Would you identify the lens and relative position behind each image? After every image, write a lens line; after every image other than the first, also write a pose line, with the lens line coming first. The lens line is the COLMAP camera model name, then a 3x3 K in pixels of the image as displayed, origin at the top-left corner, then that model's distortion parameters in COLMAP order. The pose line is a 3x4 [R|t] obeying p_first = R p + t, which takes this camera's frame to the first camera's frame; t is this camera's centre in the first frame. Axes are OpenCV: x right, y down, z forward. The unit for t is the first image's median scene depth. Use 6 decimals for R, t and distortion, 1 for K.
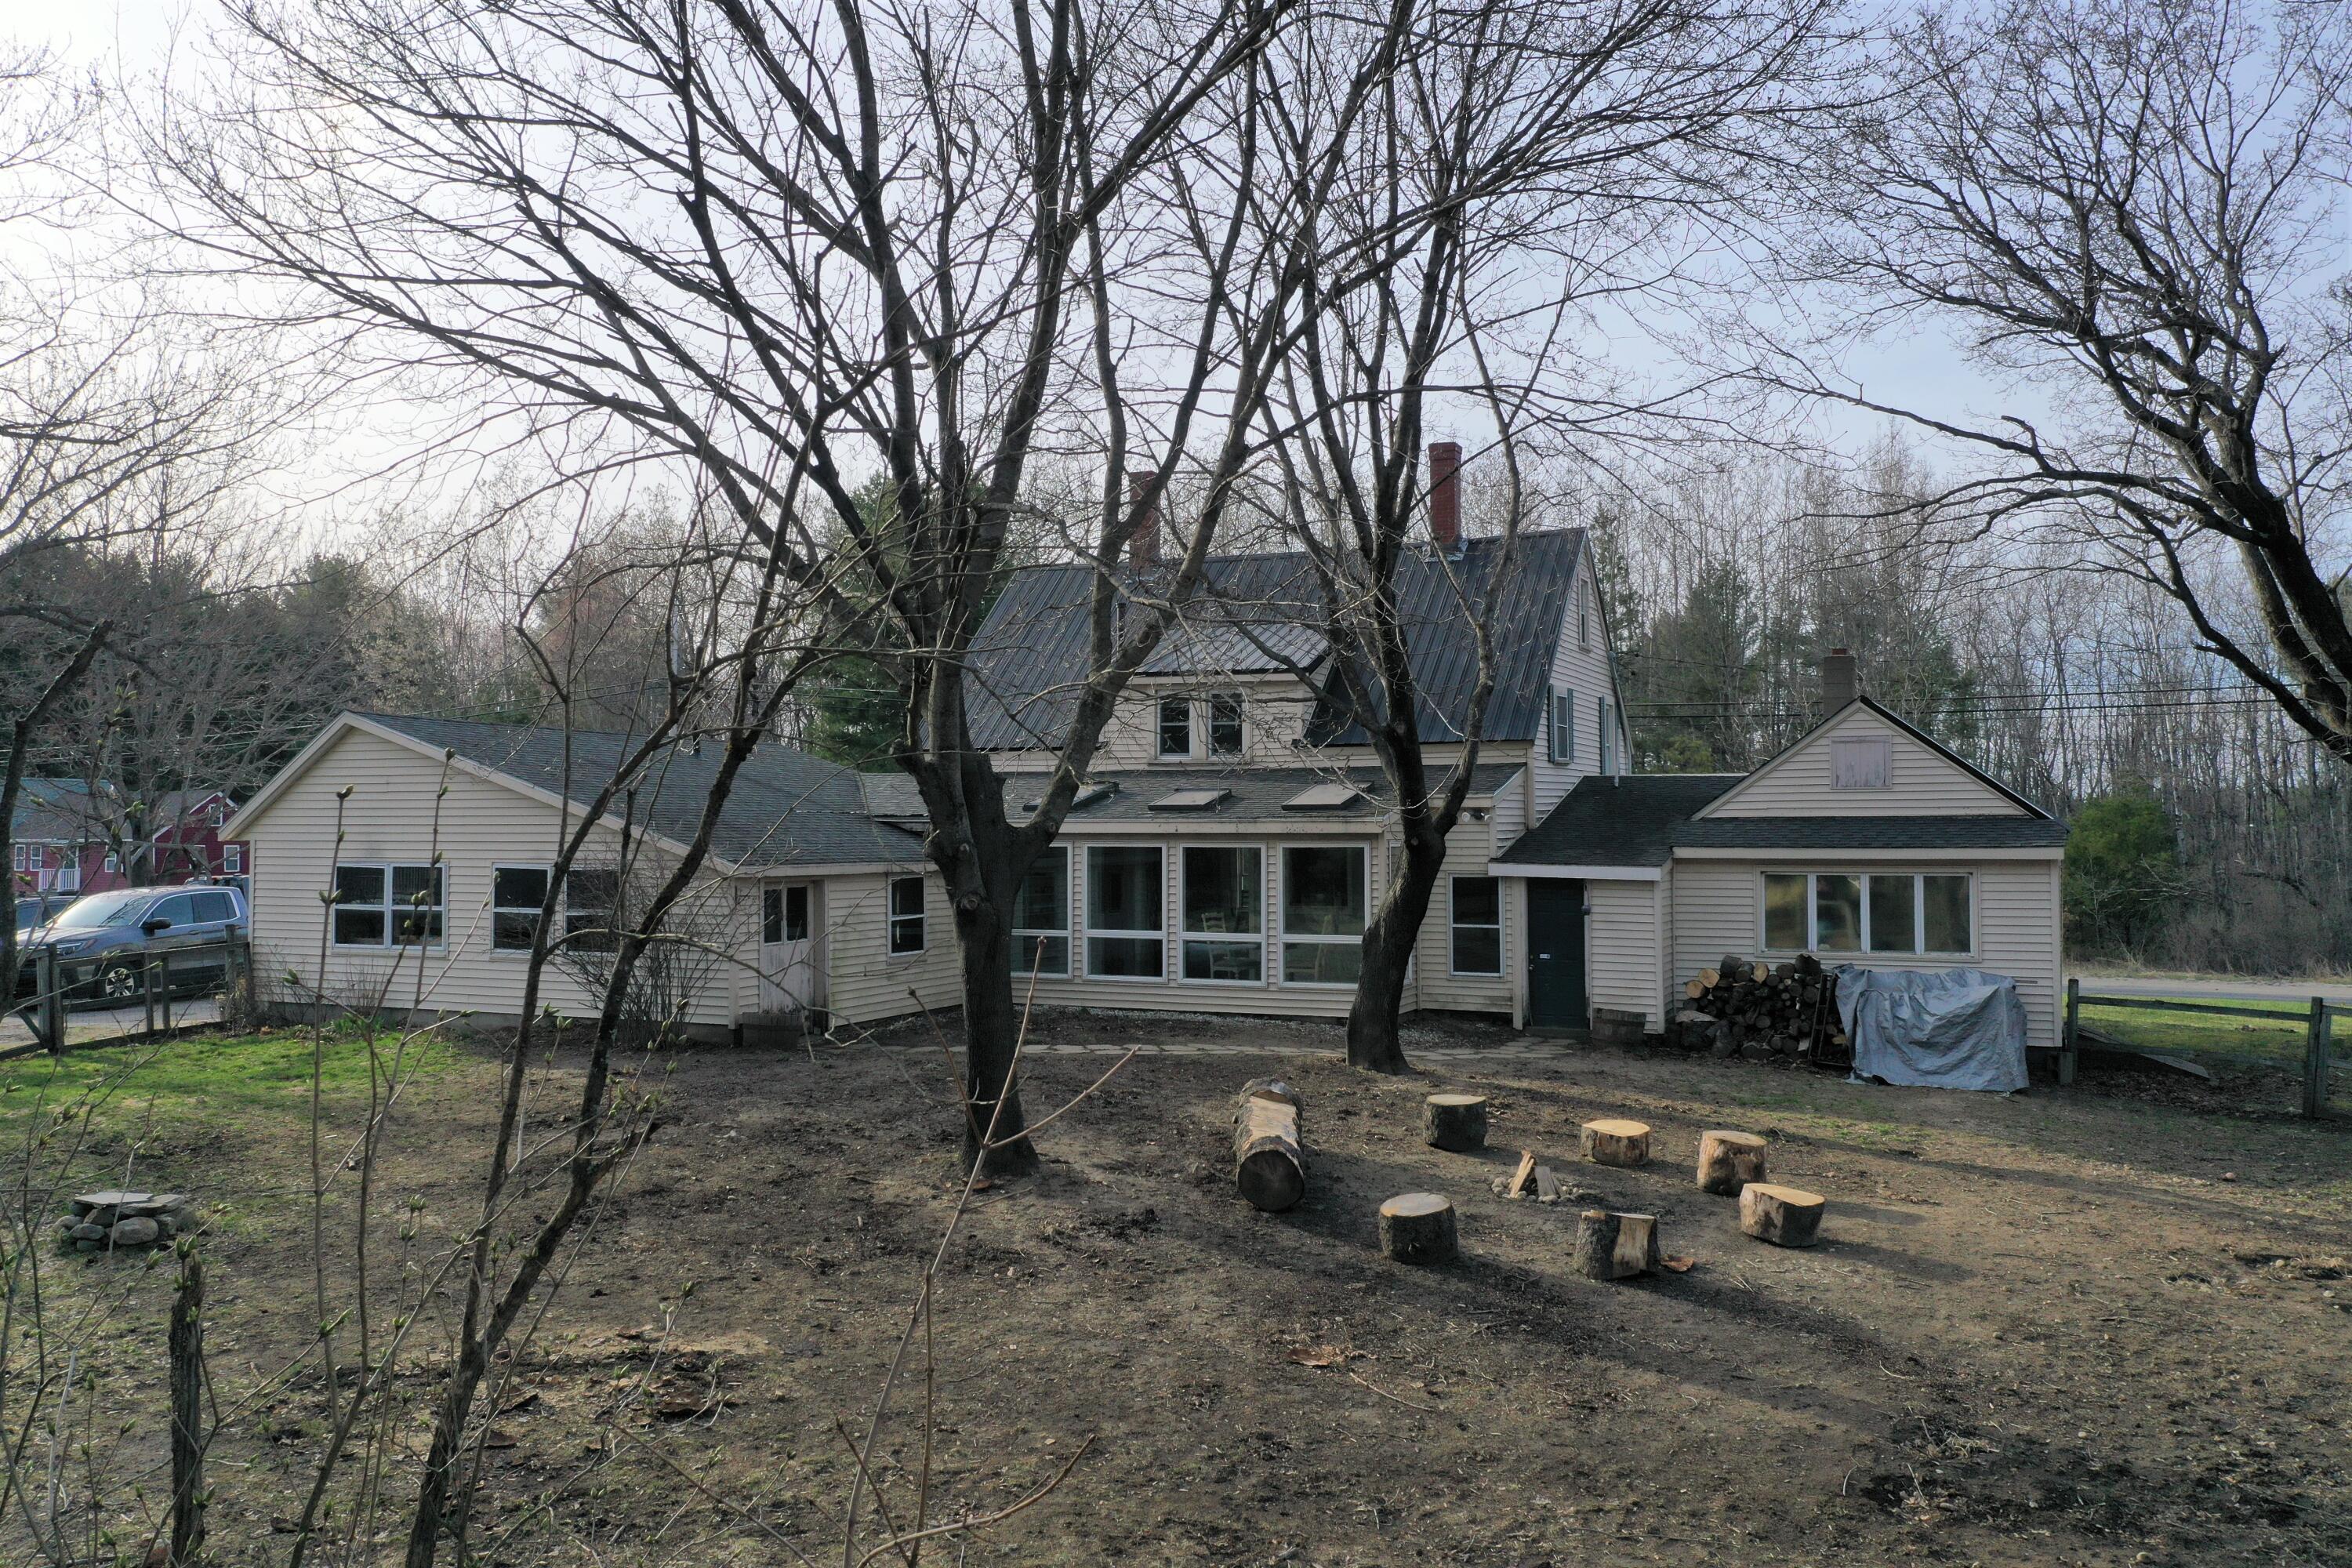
lens RADIAL K [[1811.7, 0, 1176.0], [0, 1811.7, 784.0], [0, 0, 1]] dist [0.001190, -0.006964]
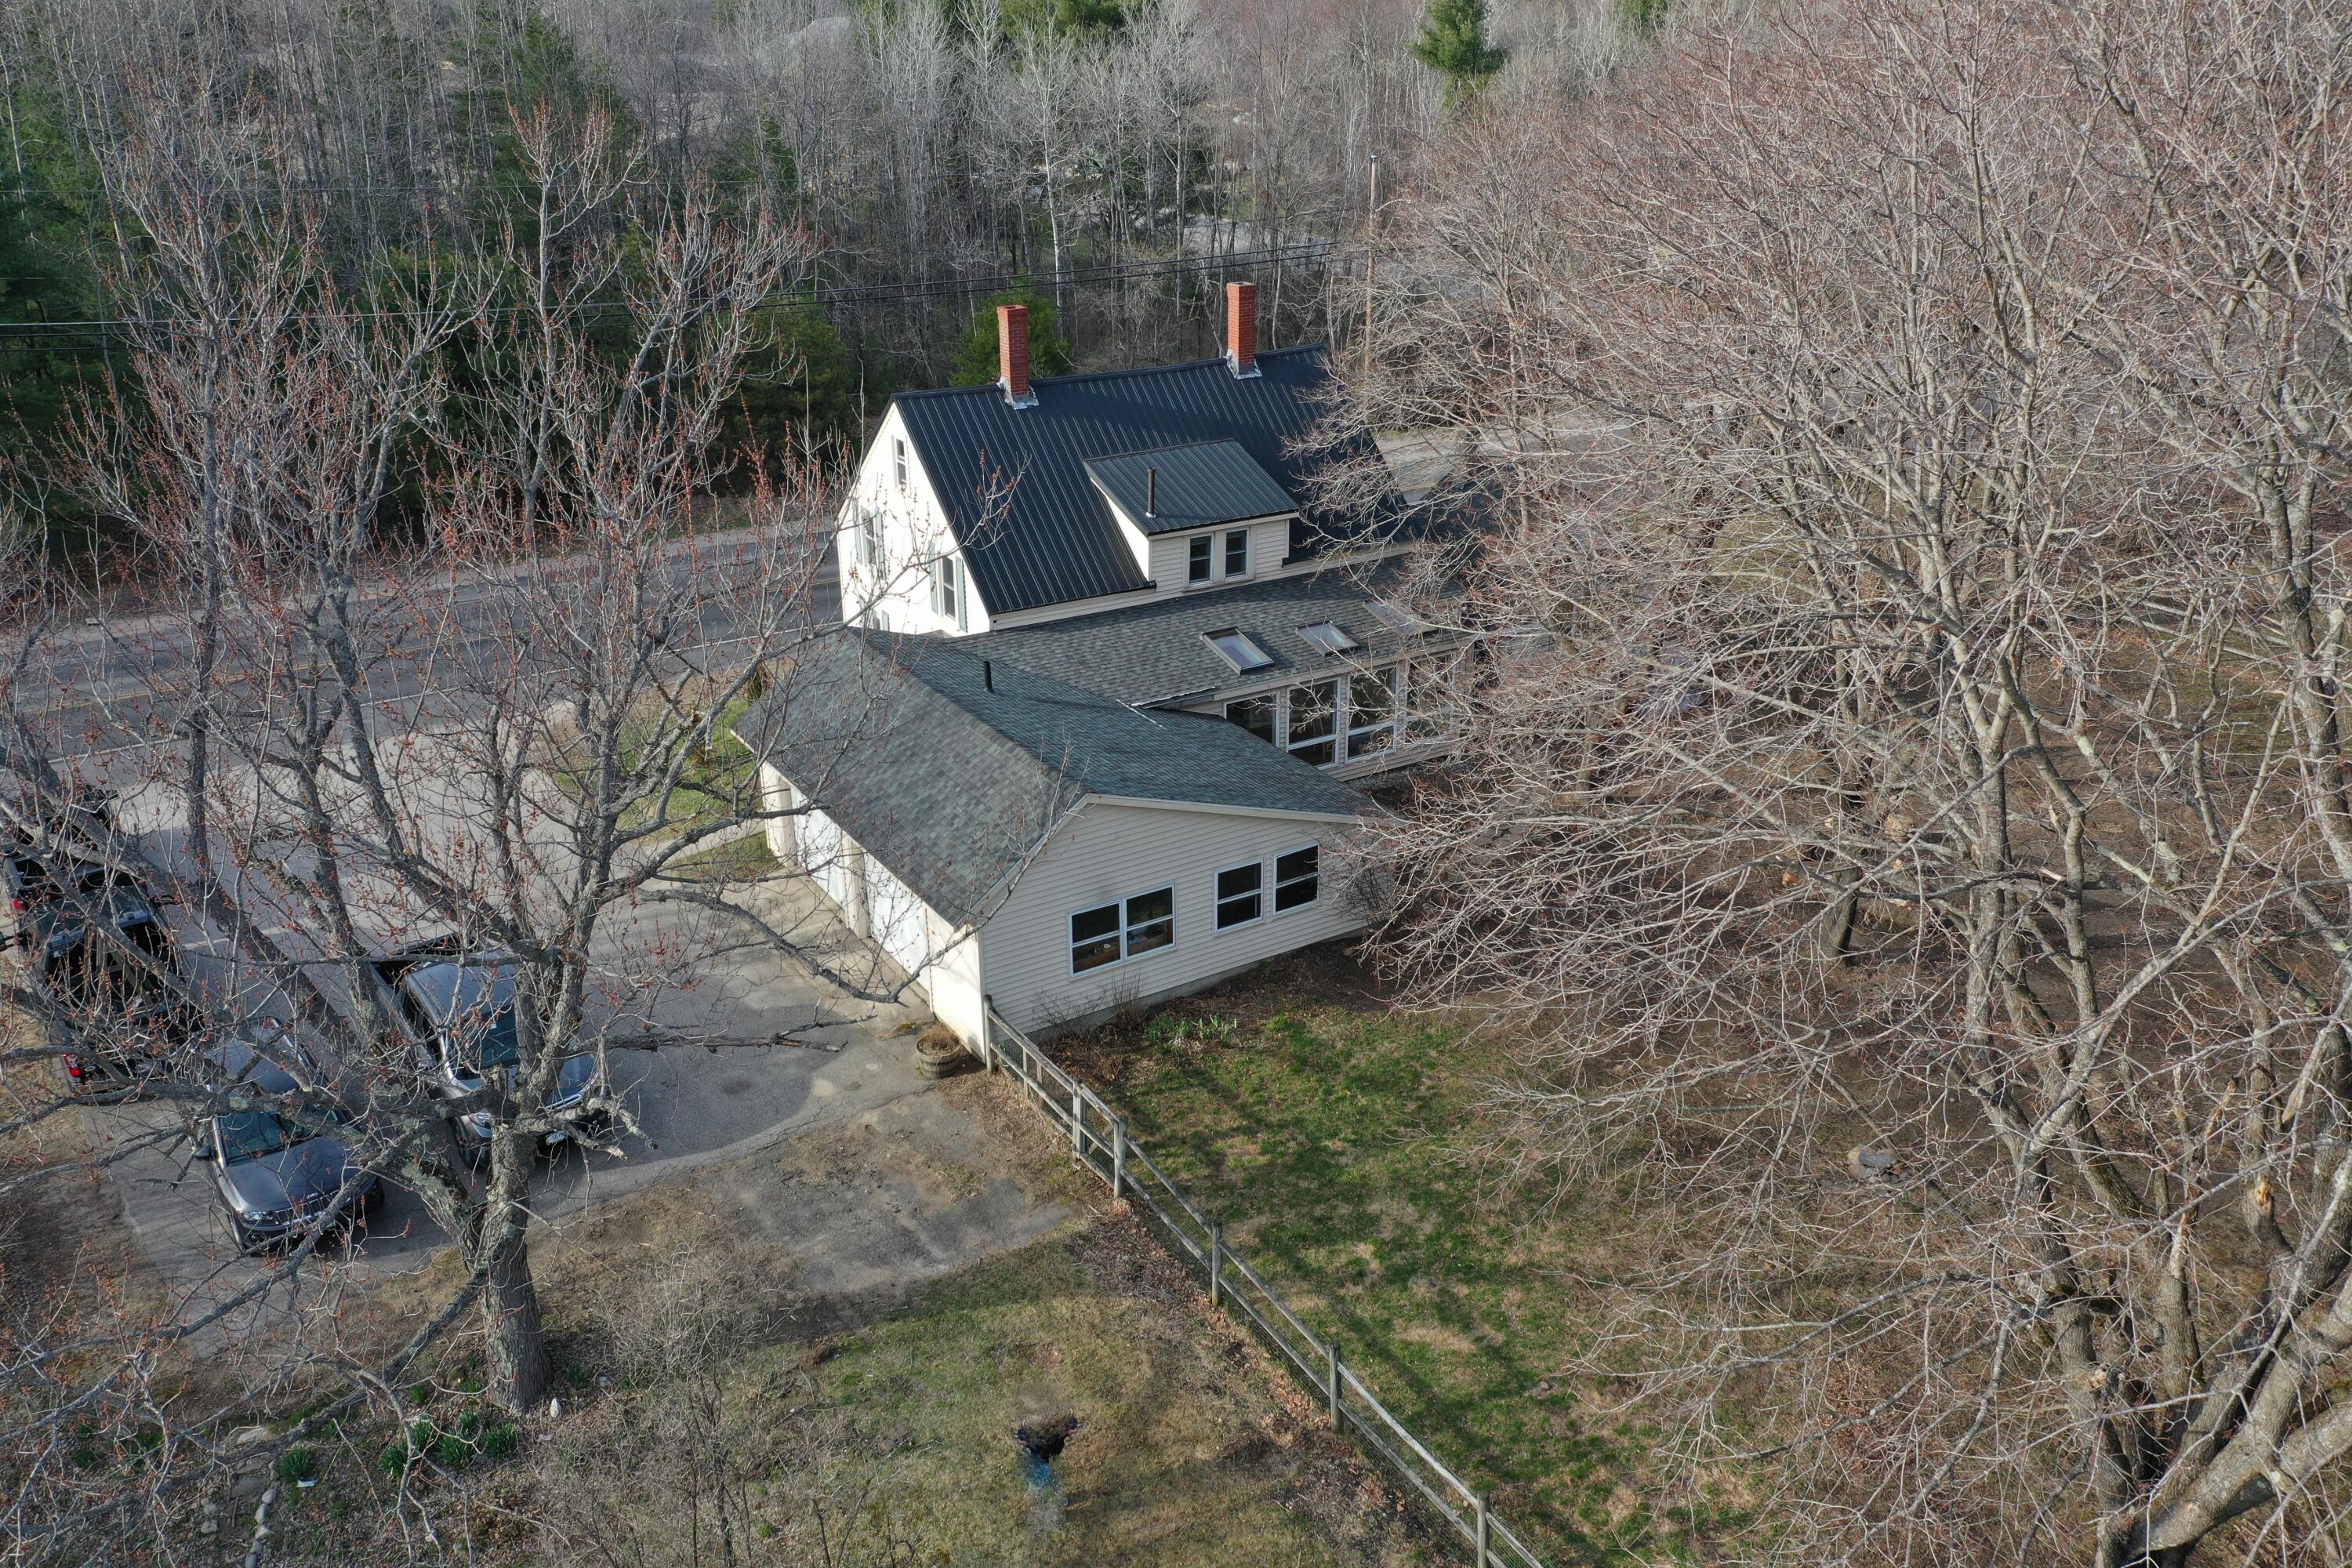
lens RADIAL K [[1811.7, 0, 1176.0], [0, 1811.7, 784.0], [0, 0, 1]] dist [0.001190, -0.006964]
pose [[0.572426, -0.335233, 0.748297, -1.316981], [-0.027951, 0.904097, 0.426412, -0.558244], [-0.819480, -0.265005, 0.508158, 0.361148]]
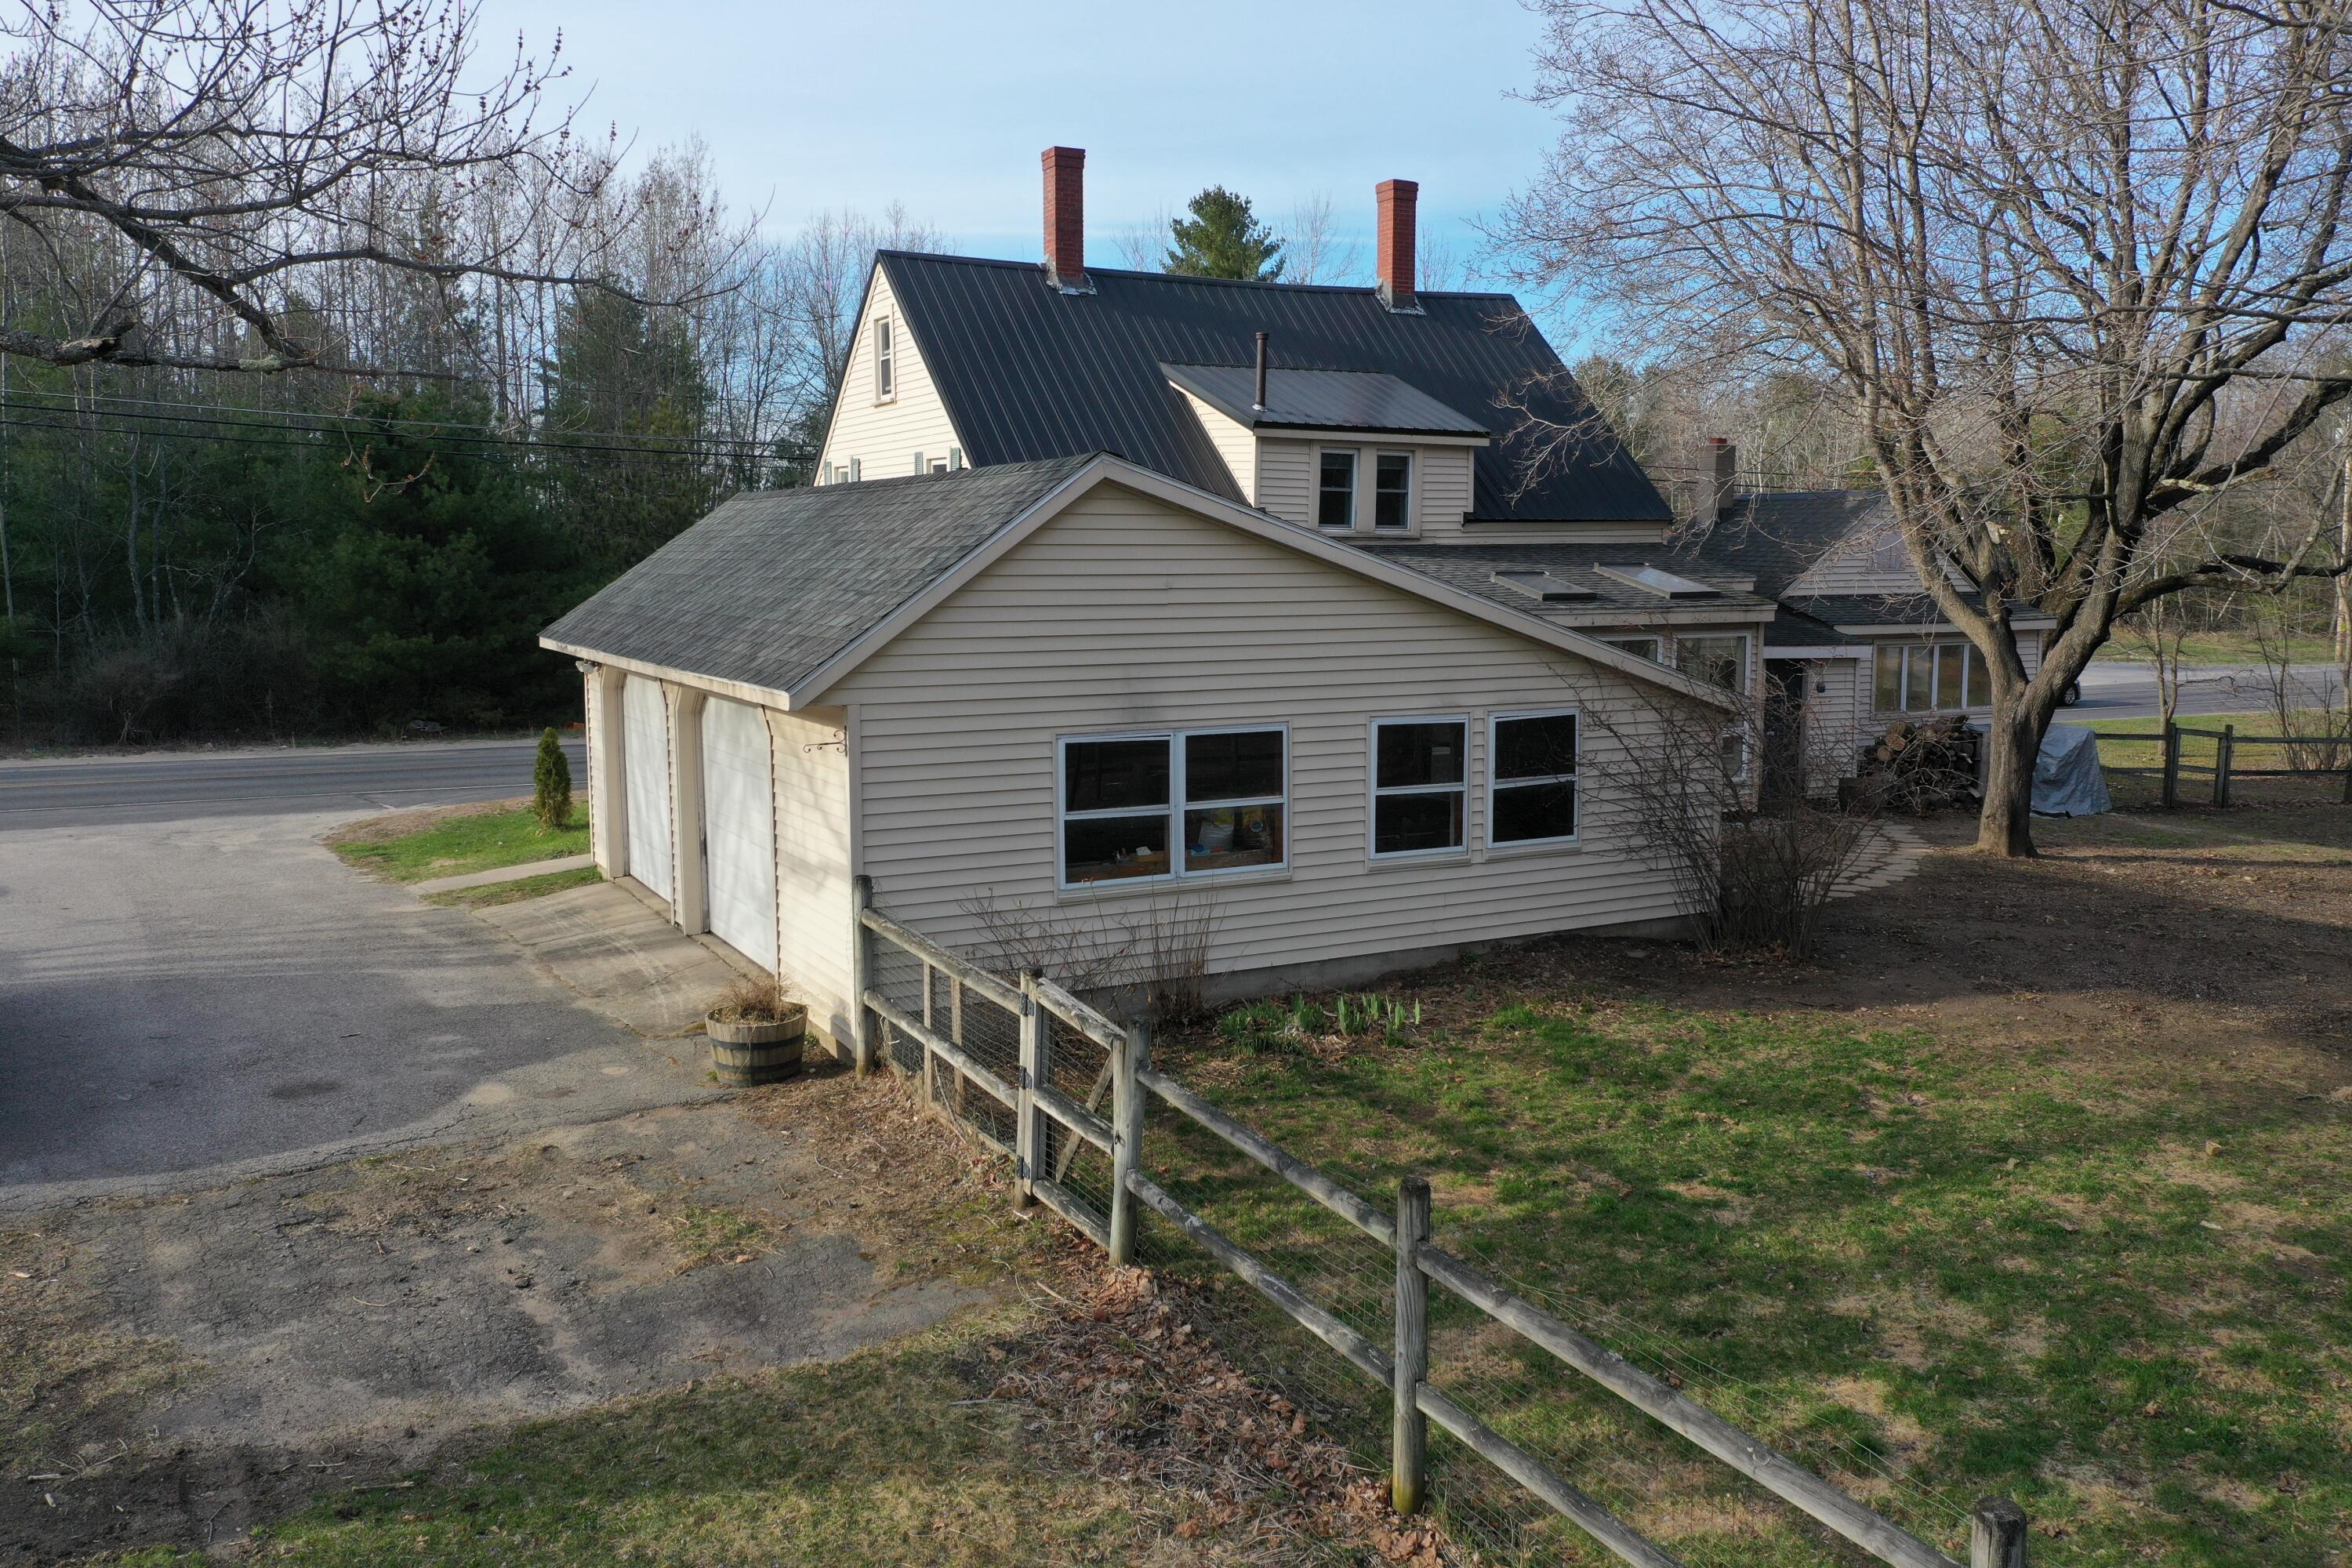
lens RADIAL K [[1811.7, 0, 1176.0], [0, 1811.7, 784.0], [0, 0, 1]] dist [0.001190, -0.006964]
pose [[0.628228, -0.102693, 0.771222, -0.890166], [-0.028705, 0.987517, 0.154877, -0.030979], [-0.777499, -0.119436, 0.617438, 0.636875]]
